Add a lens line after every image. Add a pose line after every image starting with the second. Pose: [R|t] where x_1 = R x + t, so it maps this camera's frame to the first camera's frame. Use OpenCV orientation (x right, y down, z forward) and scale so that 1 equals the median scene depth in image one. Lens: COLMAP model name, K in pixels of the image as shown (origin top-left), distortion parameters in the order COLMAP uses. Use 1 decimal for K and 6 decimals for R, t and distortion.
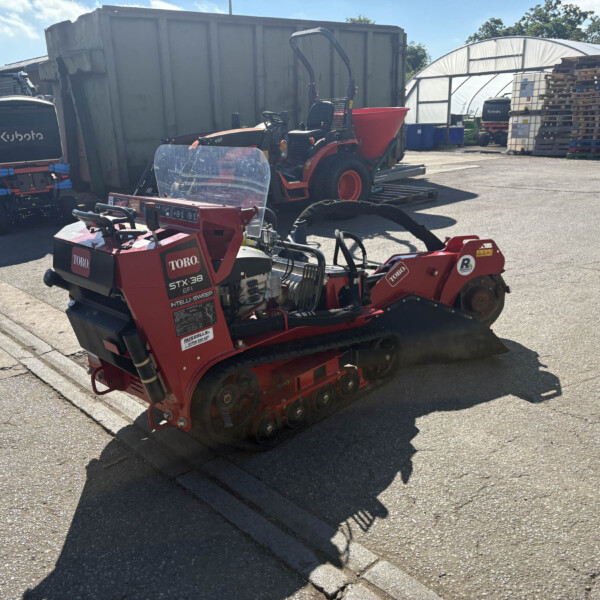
lens RADIAL K [[607.1, 0, 309.3], [0, 607.1, 298.8], [0, 0, 1]] dist [0.015880, 0.004317]
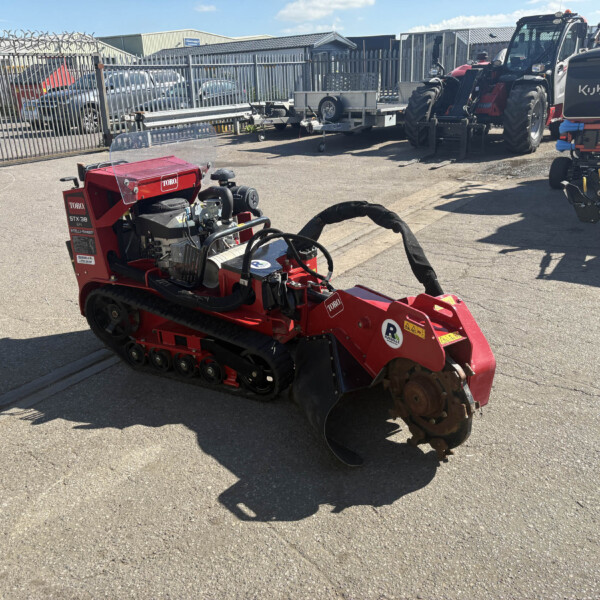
lens RADIAL K [[626.1, 0, 300.0], [0, 626.1, 300.0], [0, 0, 1]] dist [0.007319, 0.005341]
pose [[0.211687, 0.348807, -0.912975, 1.014456], [-0.253976, 0.921685, 0.293246, -0.317265], [0.943761, 0.169798, 0.283697, 0.810299]]
